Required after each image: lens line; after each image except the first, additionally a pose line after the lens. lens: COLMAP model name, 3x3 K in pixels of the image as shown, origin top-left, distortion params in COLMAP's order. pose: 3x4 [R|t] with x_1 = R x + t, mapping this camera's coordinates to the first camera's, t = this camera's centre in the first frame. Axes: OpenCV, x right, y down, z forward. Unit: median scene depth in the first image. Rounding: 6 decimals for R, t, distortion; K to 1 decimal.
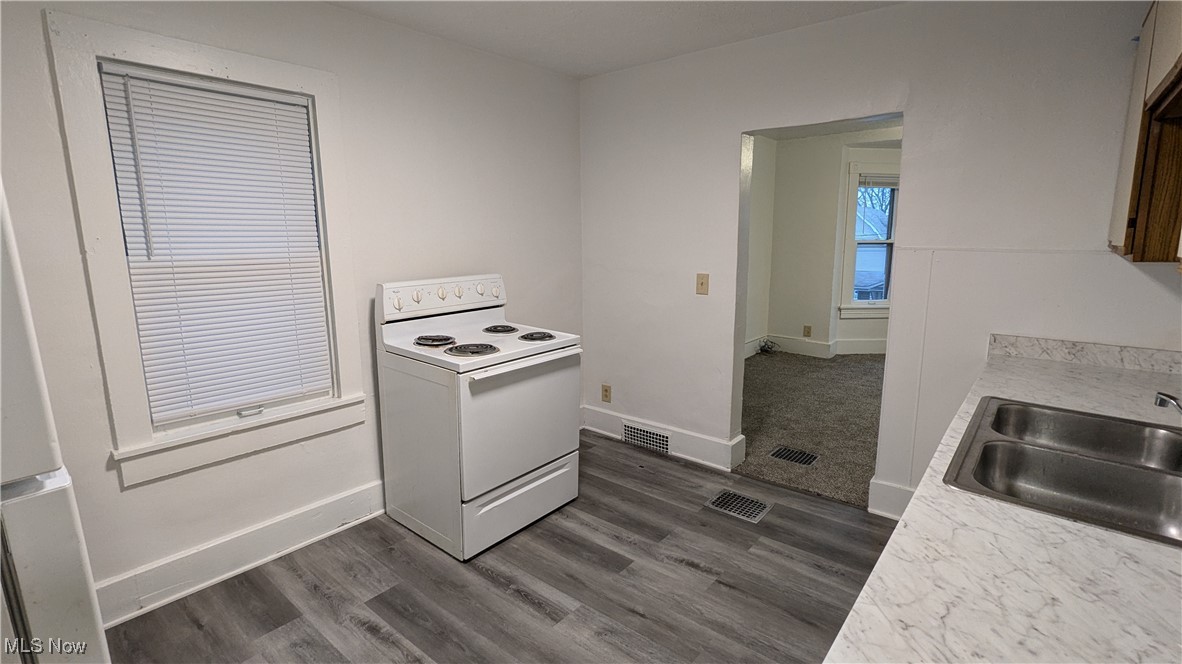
lens RADIAL K [[556.9, 0, 591.4], [0, 556.9, 329.5], [0, 0, 1]] dist [0.000201, 0.000231]
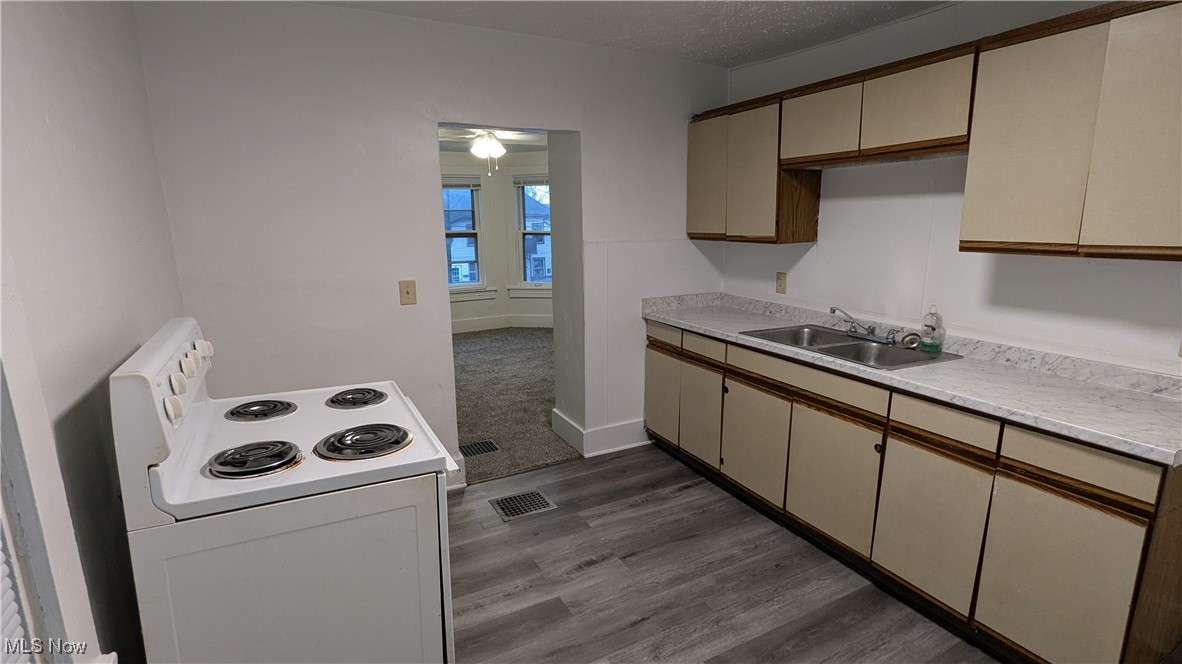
lens RADIAL K [[556.9, 0, 591.4], [0, 556.9, 329.5], [0, 0, 1]] dist [0.000201, 0.000231]
pose [[0.380438, -0.179233, 0.907272, -0.630718], [0.168978, 0.977997, 0.122349, -0.109009], [-0.909238, 0.106762, 0.402353, 0.526570]]
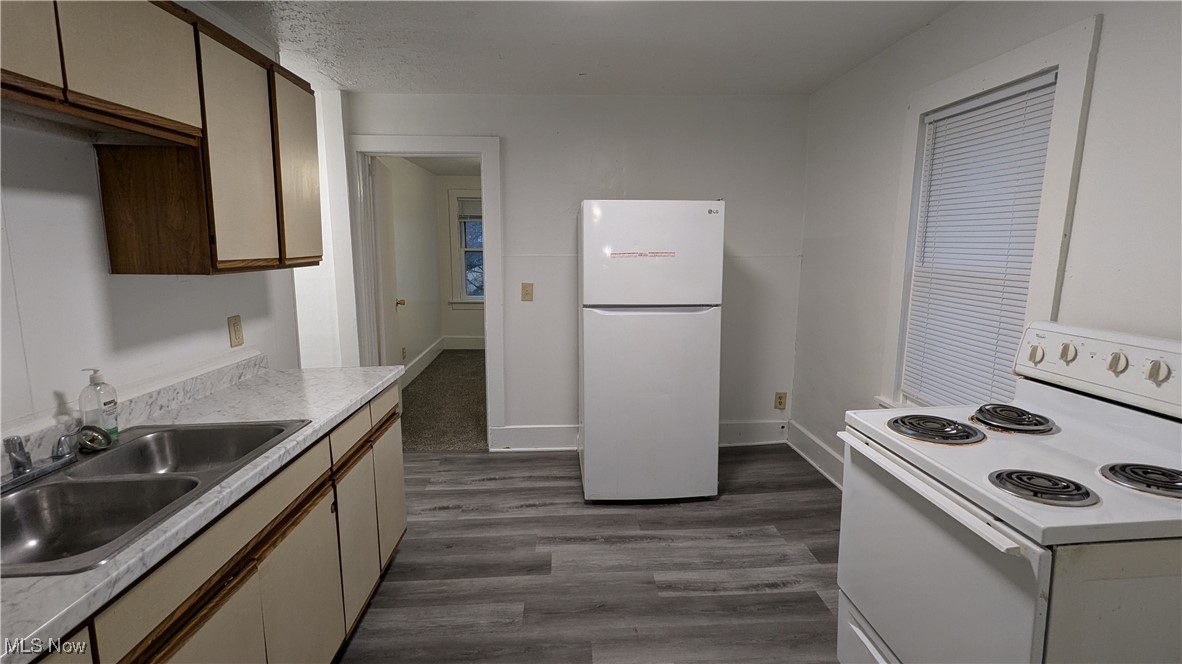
lens RADIAL K [[558.8, 0, 593.2], [0, 558.8, 331.0], [0, 0, 1]] dist [0.002523, 0.001009]
pose [[-0.742434, 0.109866, -0.660849, 0.485090], [-0.112597, 0.951963, 0.284762, -0.207850], [0.660389, 0.285826, -0.694399, 1.143193]]
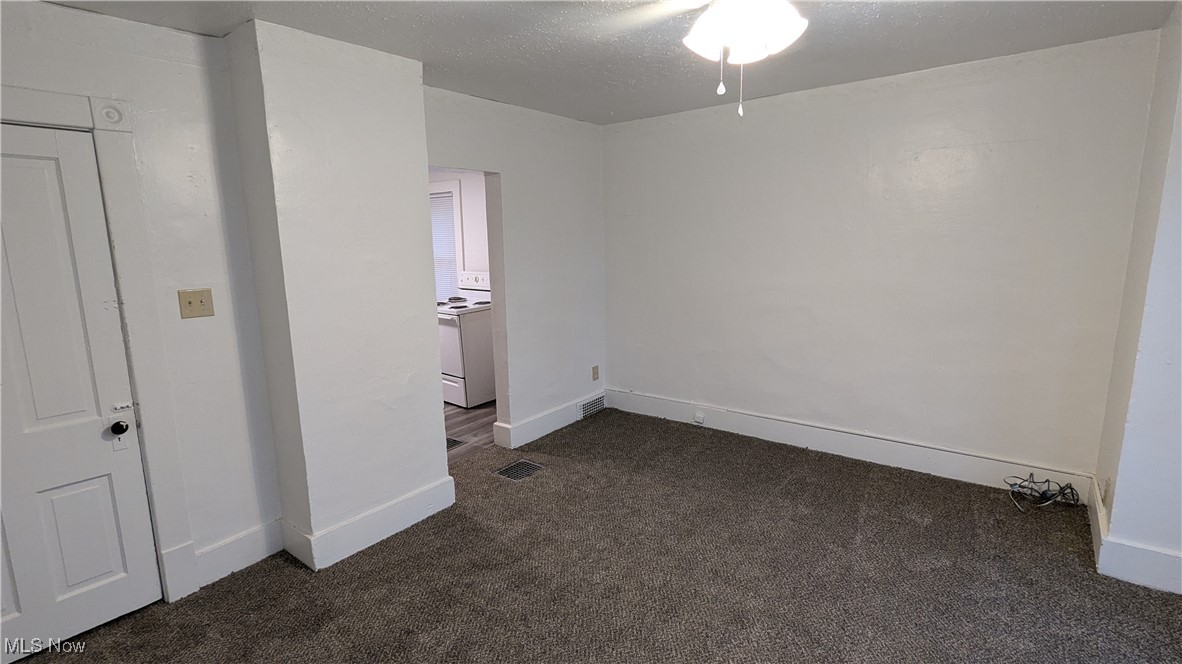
lens RADIAL K [[552.0, 0, 590.7], [0, 552.0, 344.3], [0, 0, 1]] dist [0.002779, 0.000285]
pose [[0.020741, 0.199545, -0.979669, 1.876036], [-0.146834, 0.969862, 0.194439, -0.310413], [0.988944, 0.139816, 0.049416, 1.475817]]
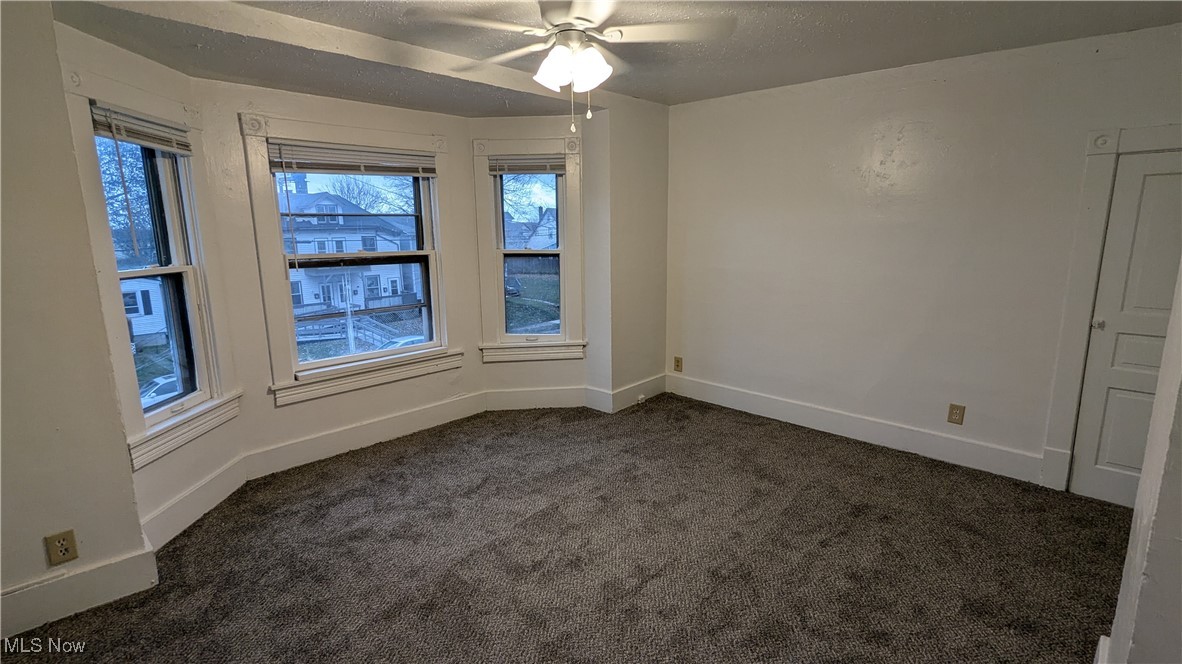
lens RADIAL K [[558.8, 0, 593.2], [0, 558.8, 331.0], [0, 0, 1]] dist [0.002523, 0.001009]
pose [[0.078498, -0.174995, 0.981435, 0.251373], [0.183228, 0.970235, 0.158343, -0.300694], [-0.979931, 0.167397, 0.108225, 1.563394]]
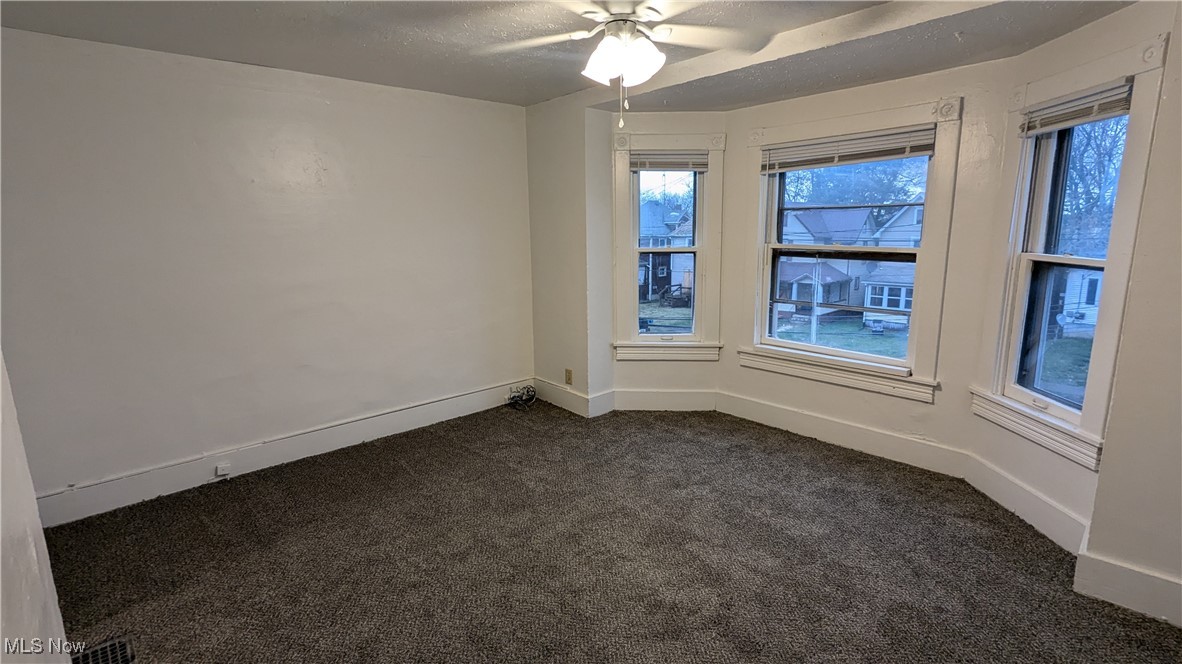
lens RADIAL K [[558.8, 0, 593.2], [0, 558.8, 331.0], [0, 0, 1]] dist [0.002523, 0.001009]
pose [[0.990264, 0.023083, -0.137275, 1.287114], [-0.020571, 0.999595, 0.019688, -0.173469], [0.137674, -0.016672, 0.990337, 0.764648]]
